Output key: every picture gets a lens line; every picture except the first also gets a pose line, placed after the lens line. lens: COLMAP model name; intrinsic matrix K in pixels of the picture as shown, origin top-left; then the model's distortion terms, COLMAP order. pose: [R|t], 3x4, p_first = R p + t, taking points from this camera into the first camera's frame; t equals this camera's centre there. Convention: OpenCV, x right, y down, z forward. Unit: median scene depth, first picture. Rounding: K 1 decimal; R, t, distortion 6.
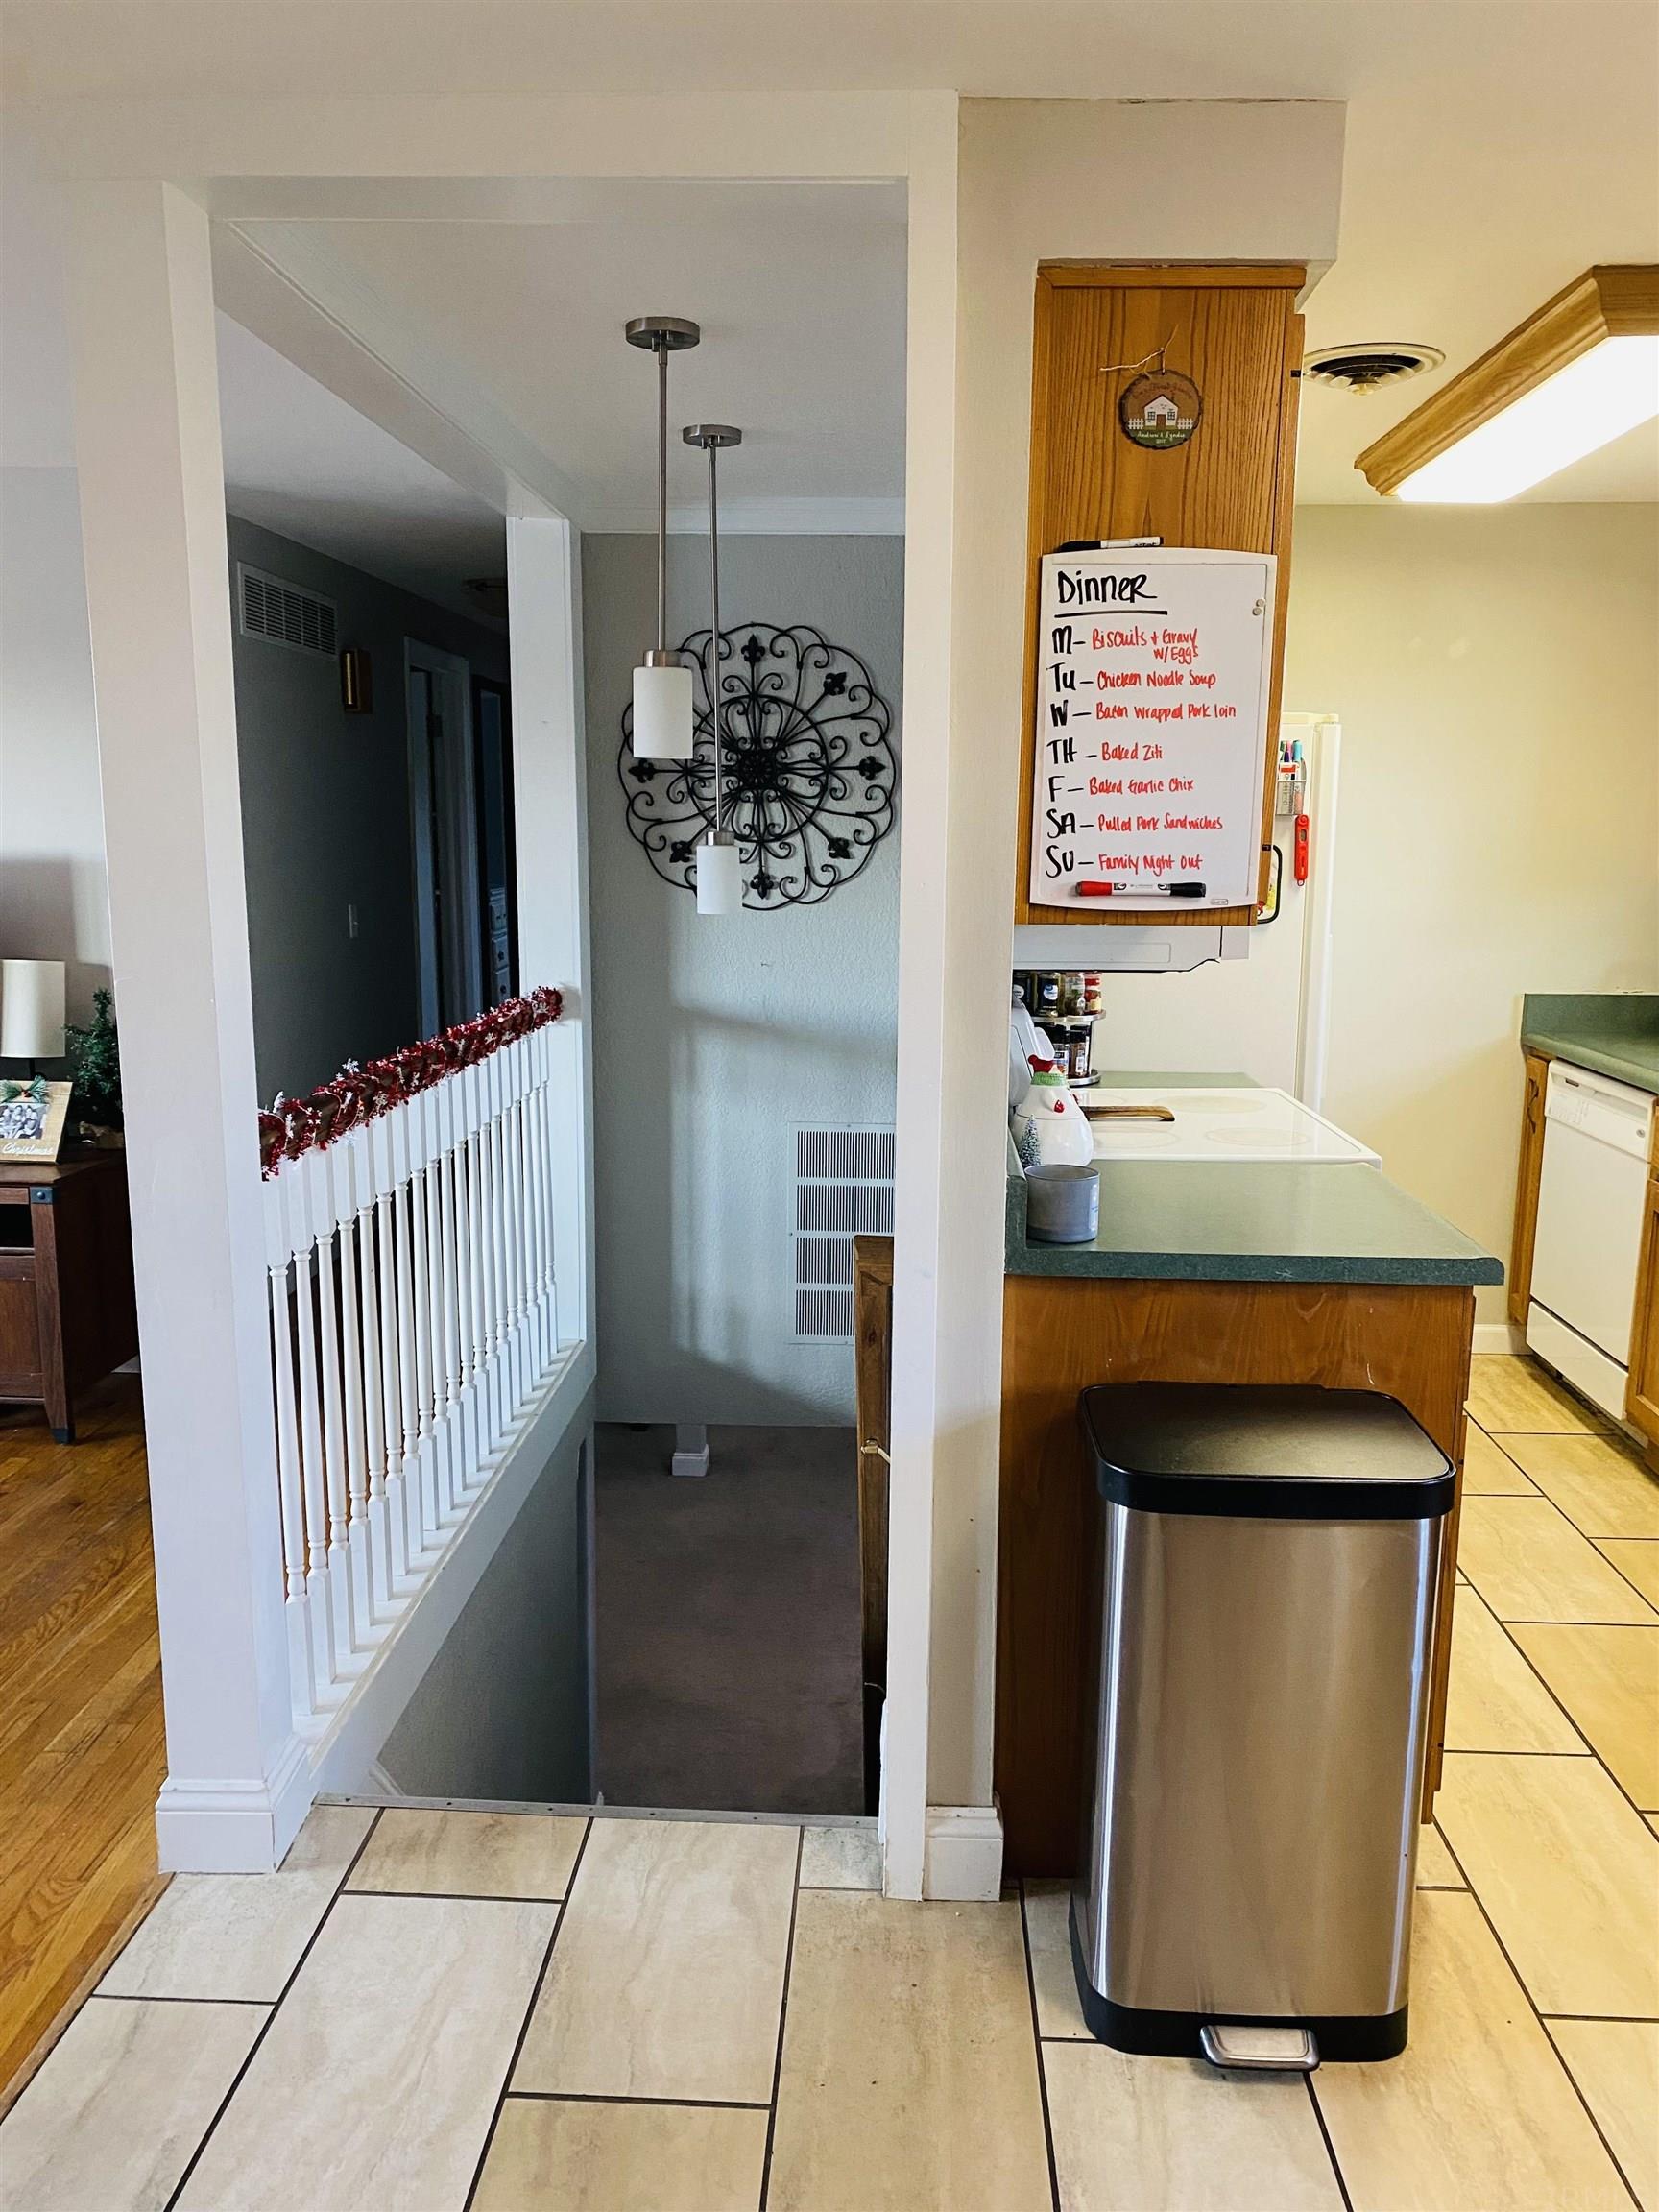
lens RADIAL K [[1689.8, 0, 839.6], [0, 1689.8, 1103.5], [0, 0, 1]] dist [0.016960, -0.009815]
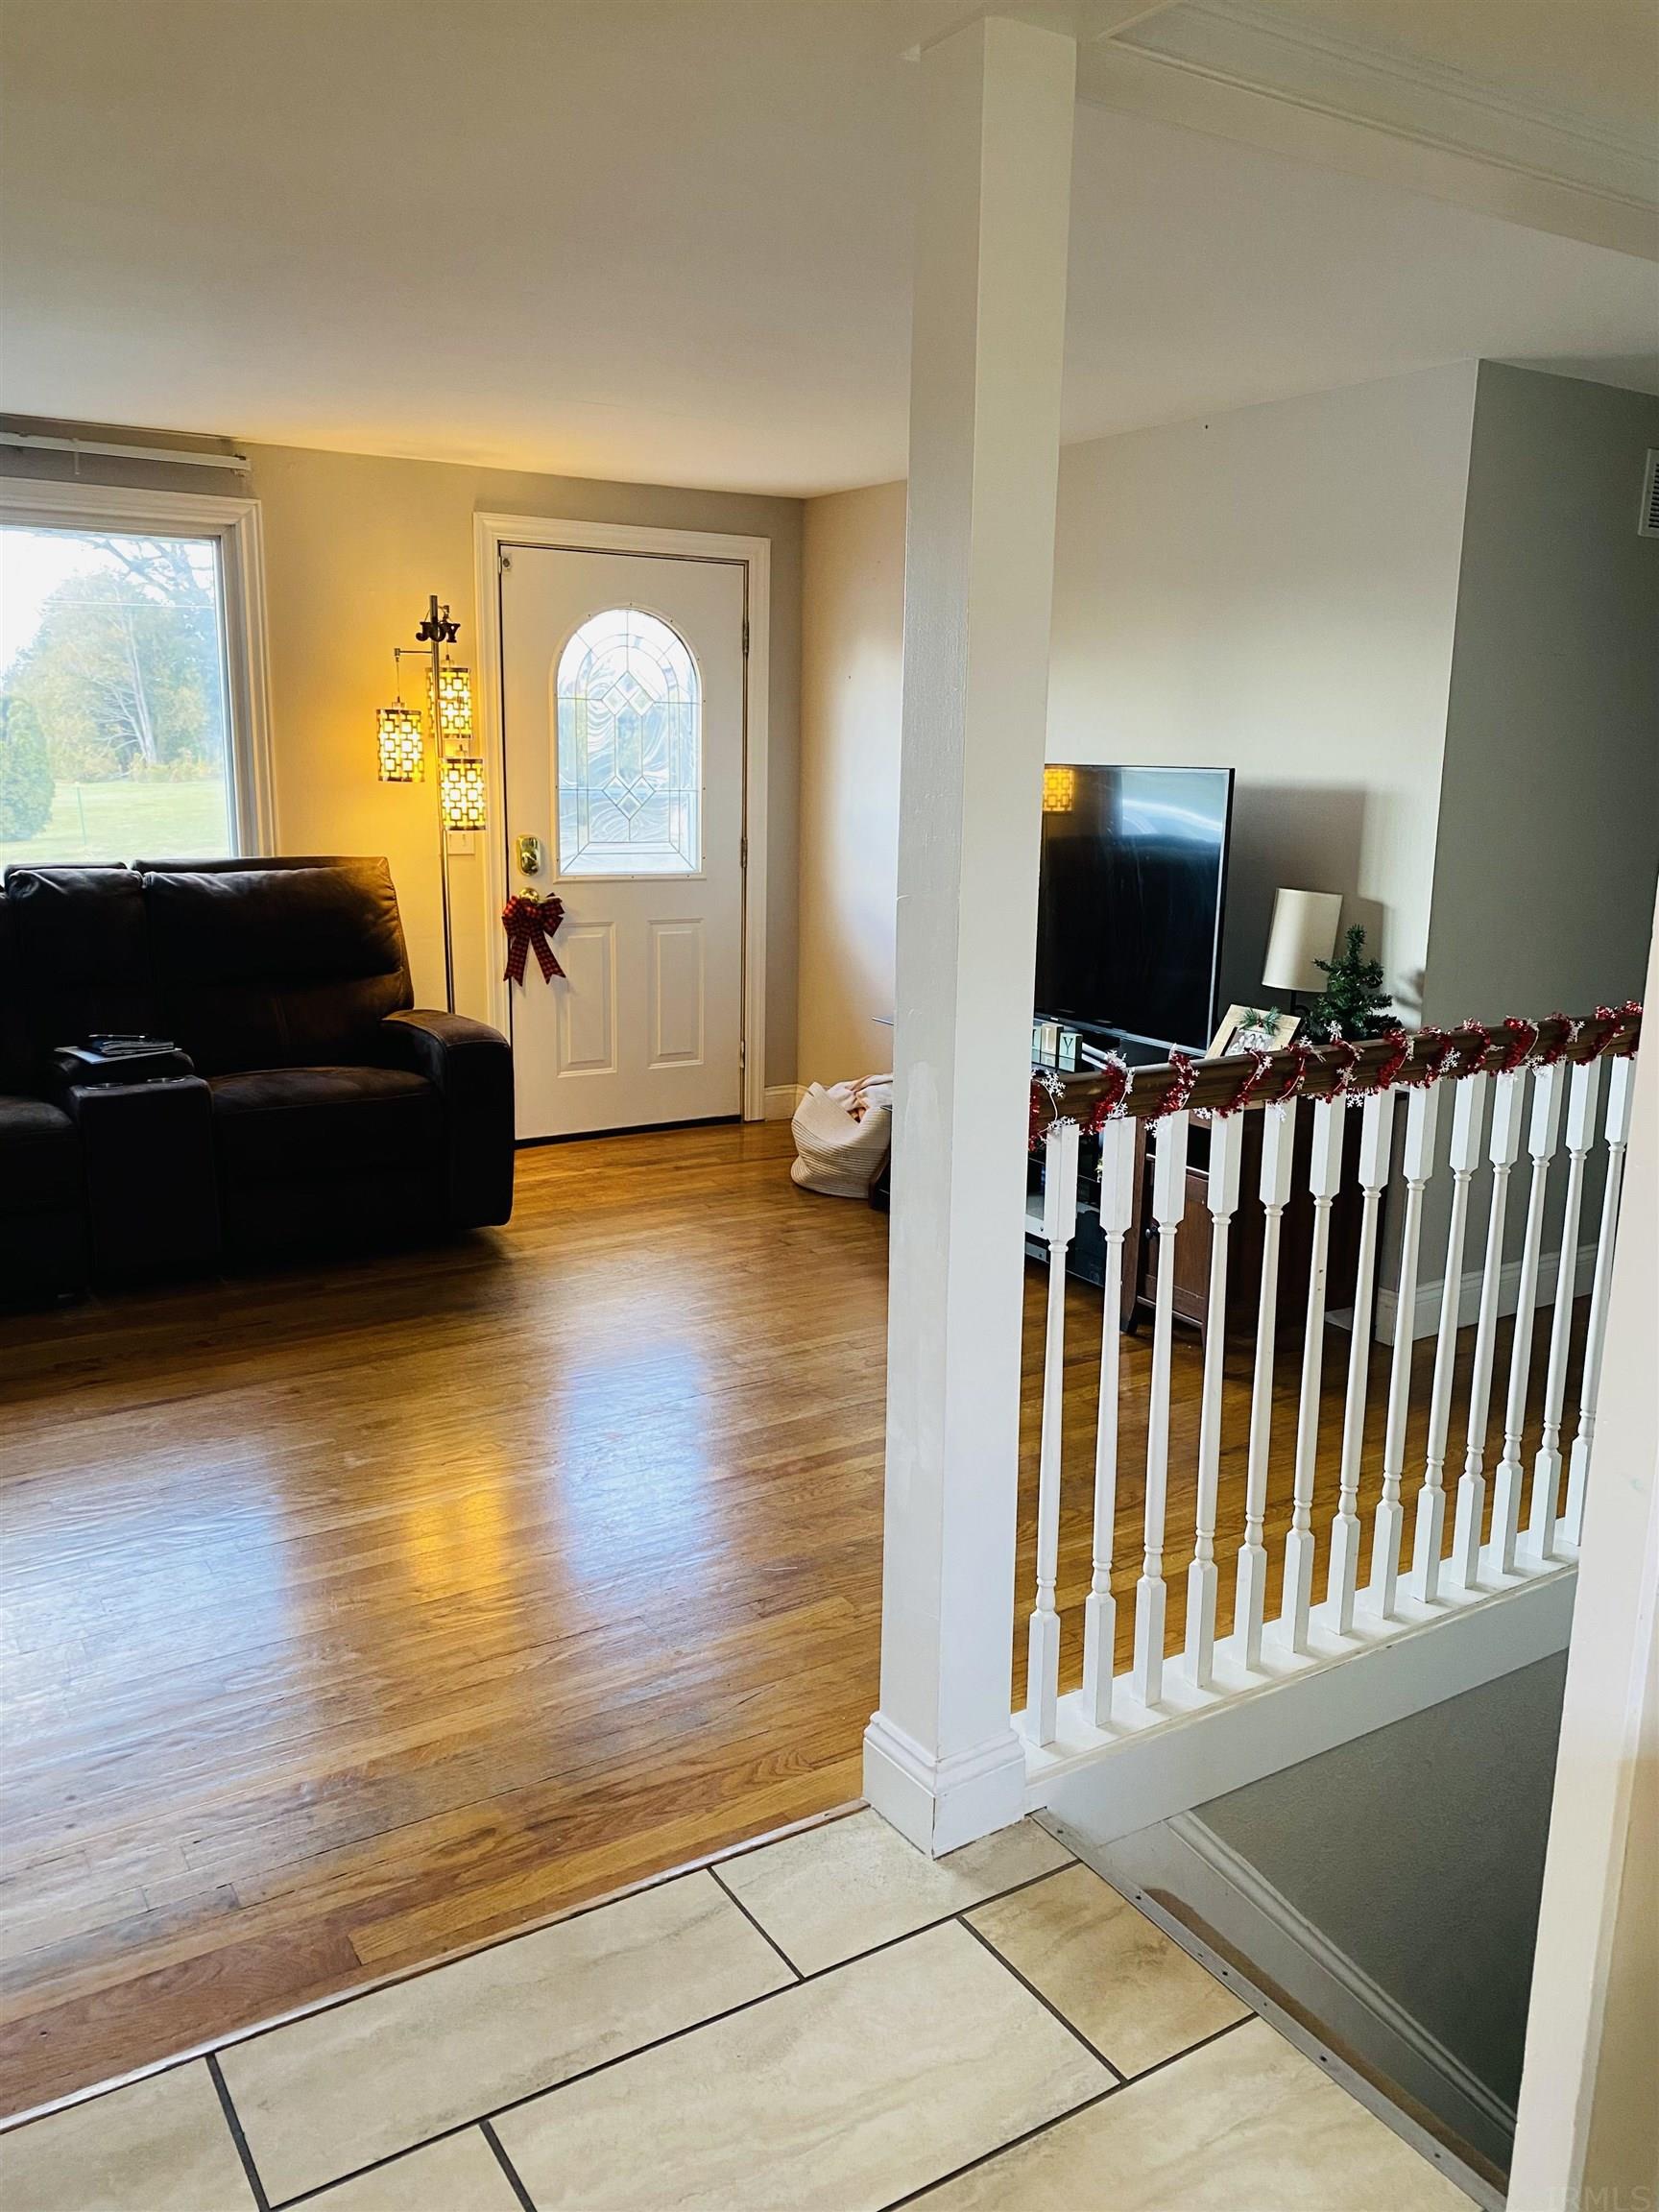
lens RADIAL K [[1689.8, 0, 839.6], [0, 1689.8, 1103.5], [0, 0, 1]] dist [0.016960, -0.009815]
pose [[0.575746, 0.173032, -0.799110, 0.274590], [-0.146090, 0.983394, 0.107679, -0.046313], [0.804471, 0.054746, 0.591463, 0.326915]]
